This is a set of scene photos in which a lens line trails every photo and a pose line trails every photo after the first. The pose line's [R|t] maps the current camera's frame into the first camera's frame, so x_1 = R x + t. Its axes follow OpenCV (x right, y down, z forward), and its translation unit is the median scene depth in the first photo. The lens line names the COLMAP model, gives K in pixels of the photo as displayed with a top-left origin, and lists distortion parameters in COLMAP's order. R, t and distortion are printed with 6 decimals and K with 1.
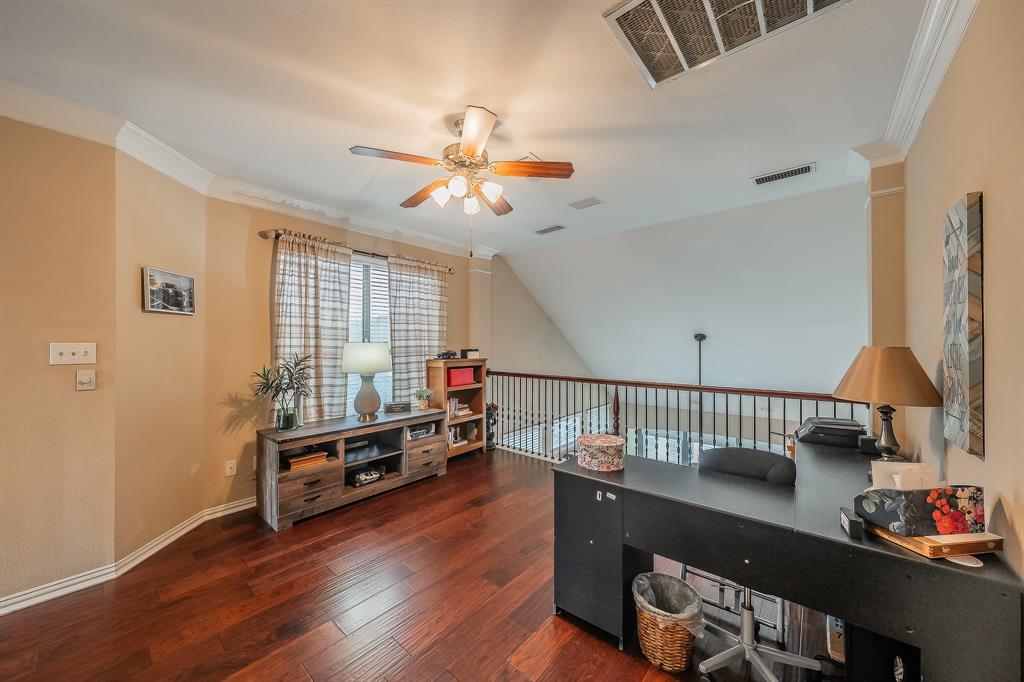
lens RADIAL K [[362.0, 0, 512.6], [0, 362.0, 344.1], [0, 0, 1]] dist [-0.001054, -0.000140]
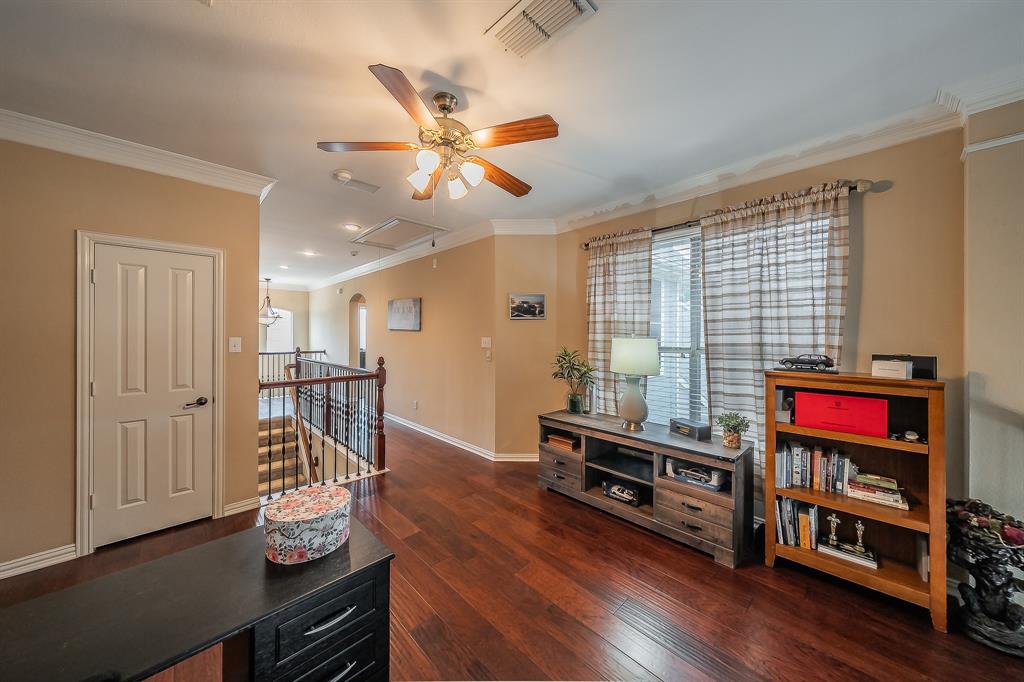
lens RADIAL K [[348.7, 0, 511.5], [0, 348.7, 332.3], [0, 0, 1]] dist [0.000449, 0.000028]
pose [[-0.101905, -0.000995, -0.994794, 0.448527], [0.002191, 0.999997, -0.001225, -0.018303], [0.994792, -0.002304, -0.101902, 0.797769]]
